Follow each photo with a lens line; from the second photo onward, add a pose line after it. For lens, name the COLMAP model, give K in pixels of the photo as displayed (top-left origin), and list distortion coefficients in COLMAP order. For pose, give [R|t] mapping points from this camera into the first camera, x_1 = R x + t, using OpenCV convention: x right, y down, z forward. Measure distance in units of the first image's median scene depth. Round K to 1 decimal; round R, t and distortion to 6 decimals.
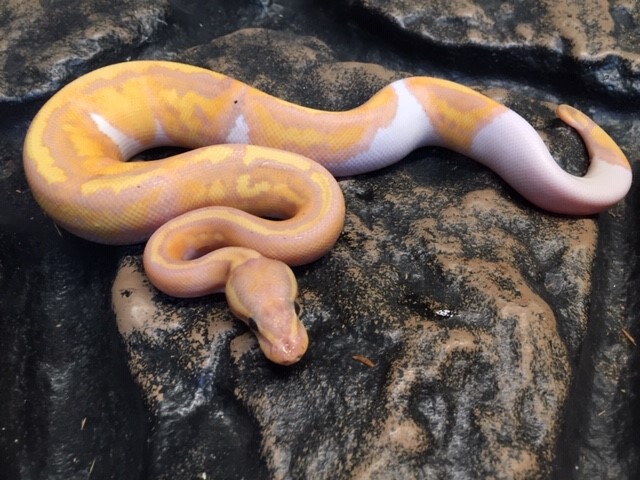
lens RADIAL K [[562.7, 0, 315.4], [0, 562.7, 241.6], [0, 0, 1]] dist [0.050212, -0.093517]
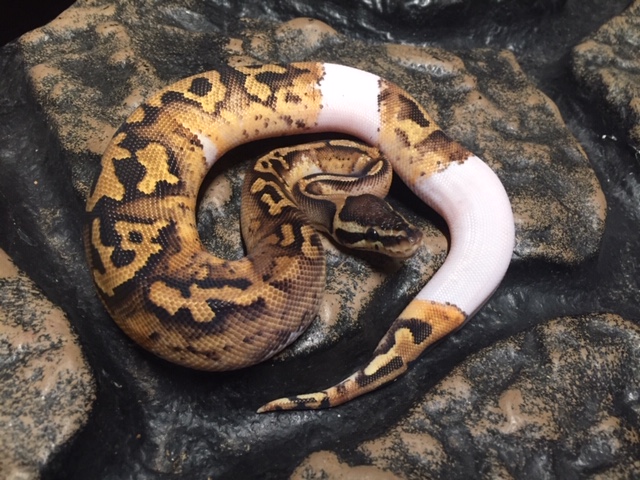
lens RADIAL K [[569.3, 0, 320.0], [0, 569.3, 240.0], [0, 0, 1]] dist [0.051007, -0.115537]
pose [[-0.553681, 0.631632, -0.542658, 0.915058], [-0.696293, 0.006265, 0.717730, -1.076221], [0.456741, 0.775243, 0.436333, 0.791287]]
